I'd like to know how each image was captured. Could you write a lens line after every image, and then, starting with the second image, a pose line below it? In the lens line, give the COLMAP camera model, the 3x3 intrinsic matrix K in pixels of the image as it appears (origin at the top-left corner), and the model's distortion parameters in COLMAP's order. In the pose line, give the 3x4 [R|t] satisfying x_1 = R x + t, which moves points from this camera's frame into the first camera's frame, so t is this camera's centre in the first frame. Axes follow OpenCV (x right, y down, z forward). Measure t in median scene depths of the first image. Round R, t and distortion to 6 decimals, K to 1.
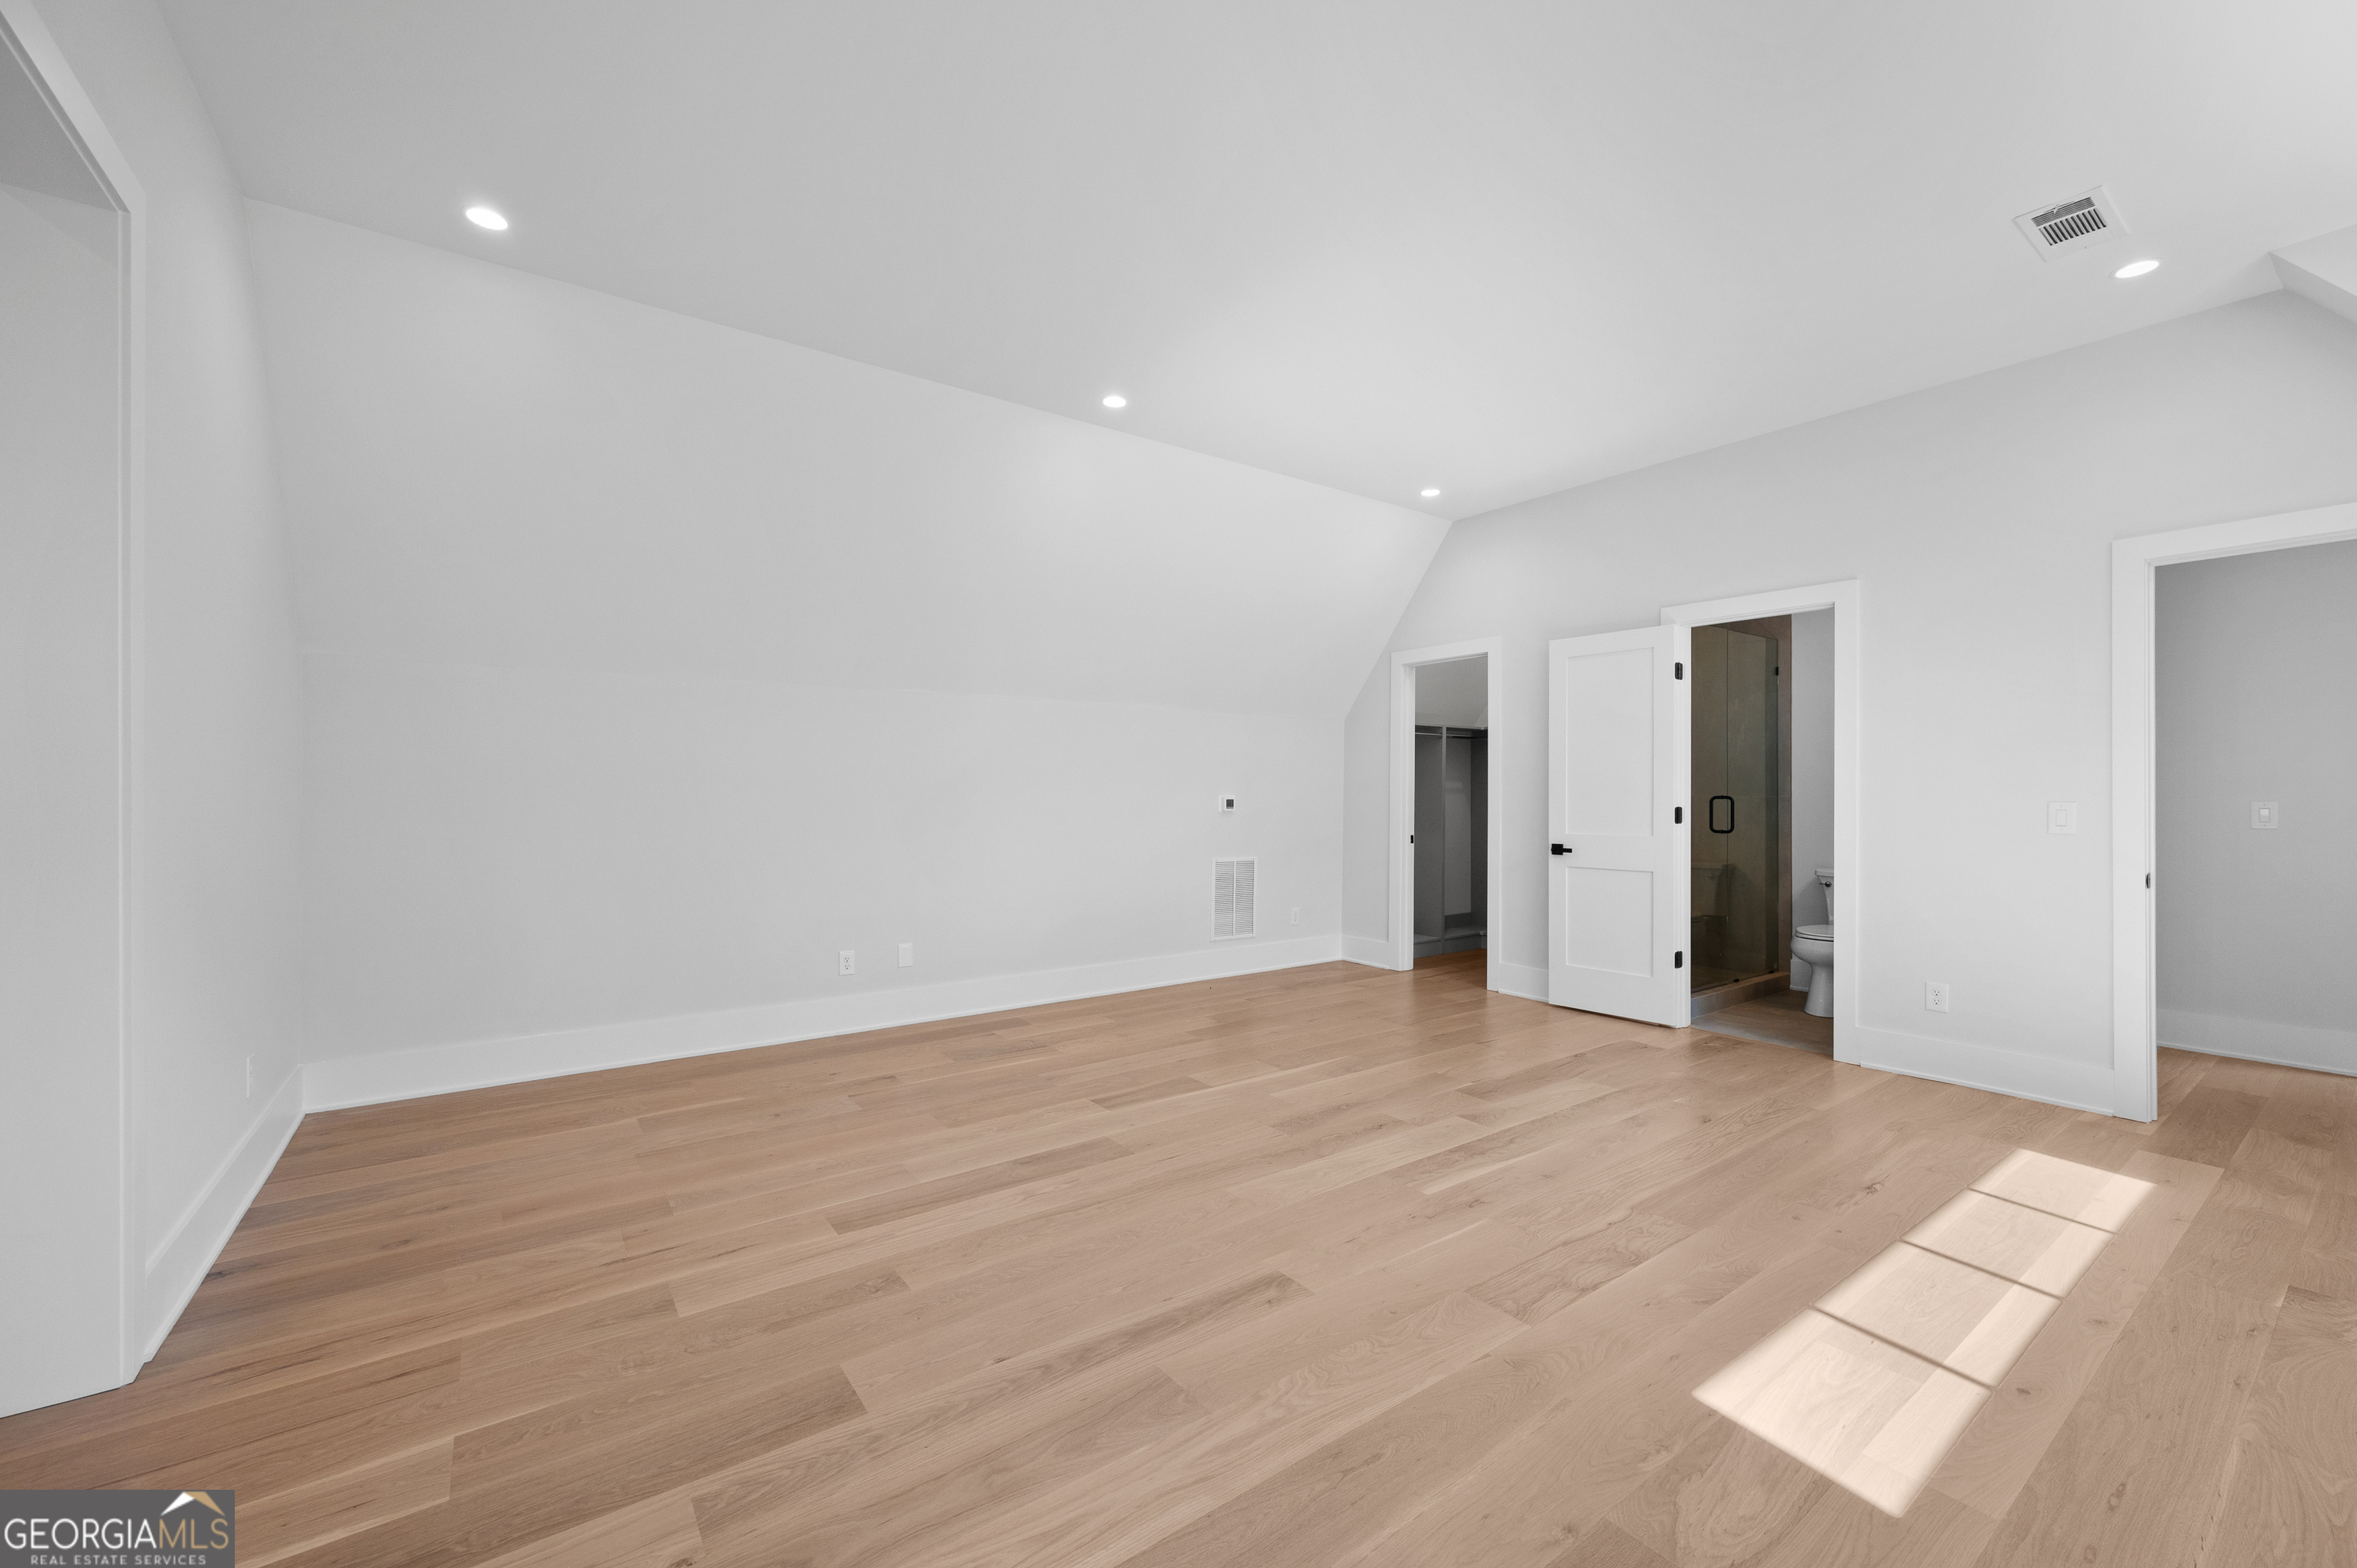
lens RADIAL K [[929.6, 0, 1183.7], [0, 929.6, 790.7], [0, 0, 1]] dist [-0.003084, -0.000135]
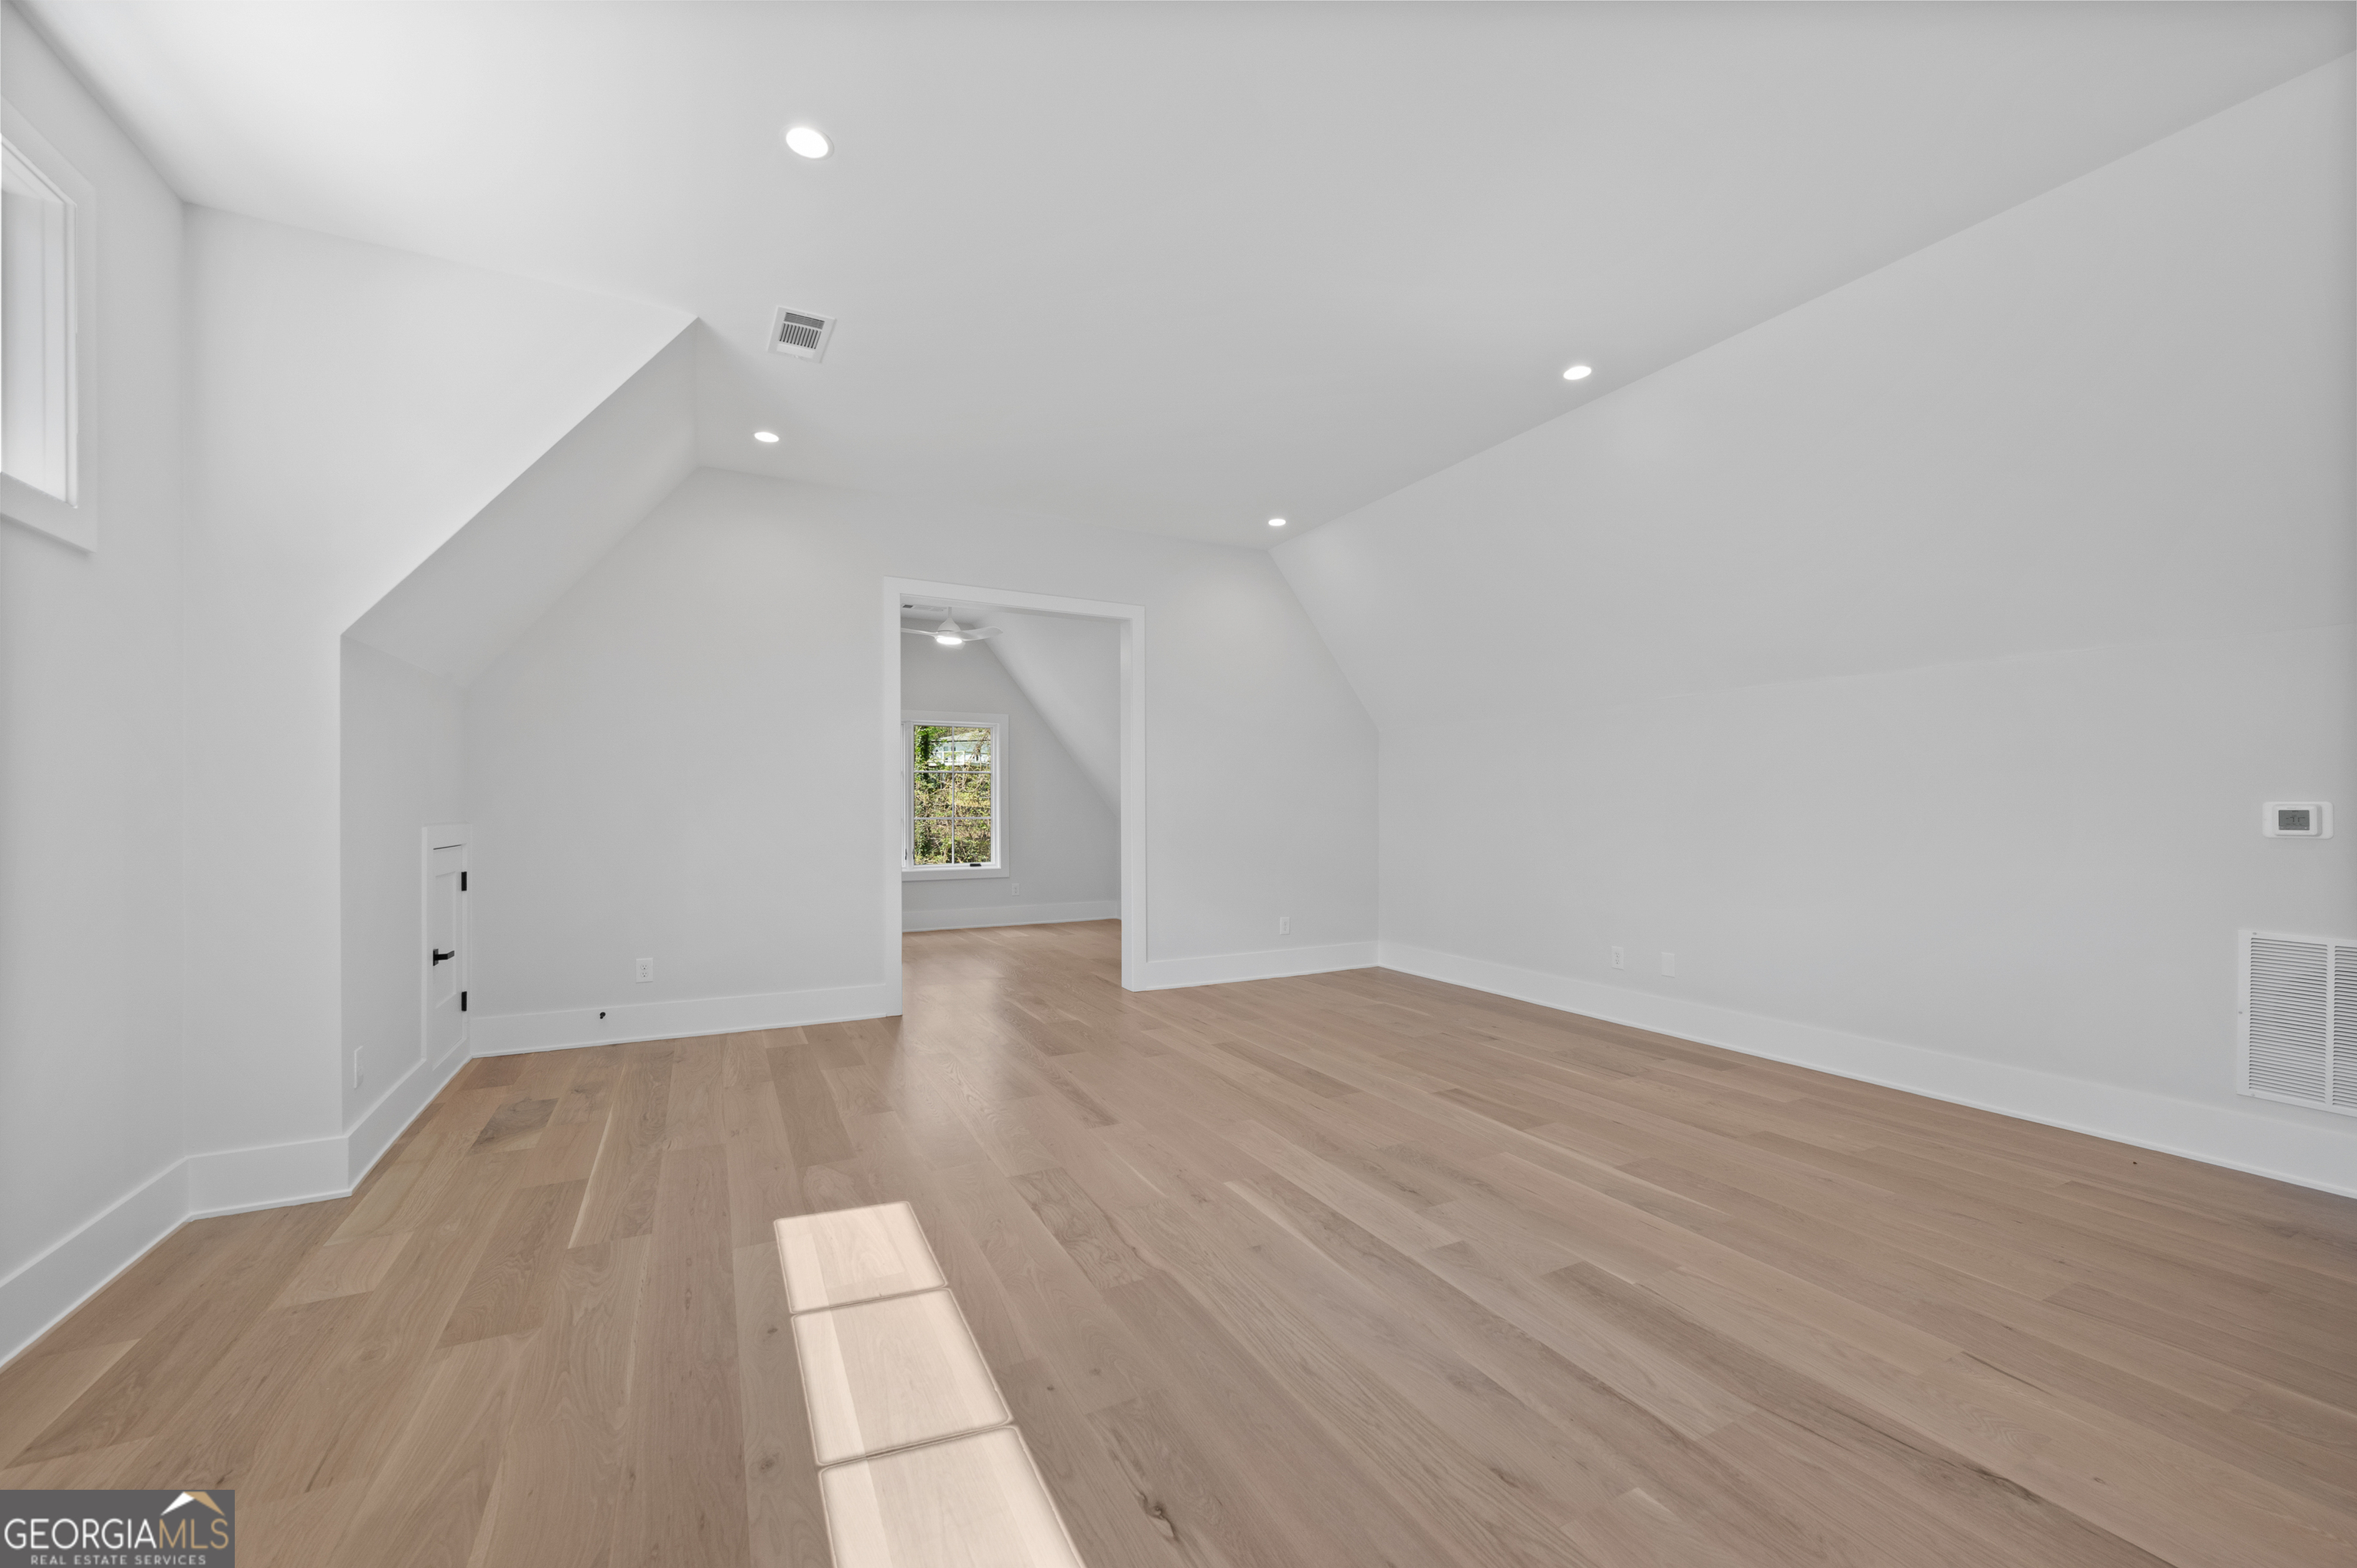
lens RADIAL K [[929.6, 0, 1183.3], [0, 929.6, 797.0], [0, 0, 1]] dist [-0.003084, -0.000135]
pose [[-0.151486, -0.007074, -0.988434, 1.150191], [0.004767, 0.999958, -0.007887, 0.008050], [0.988448, -0.005907, -0.151446, 0.983783]]
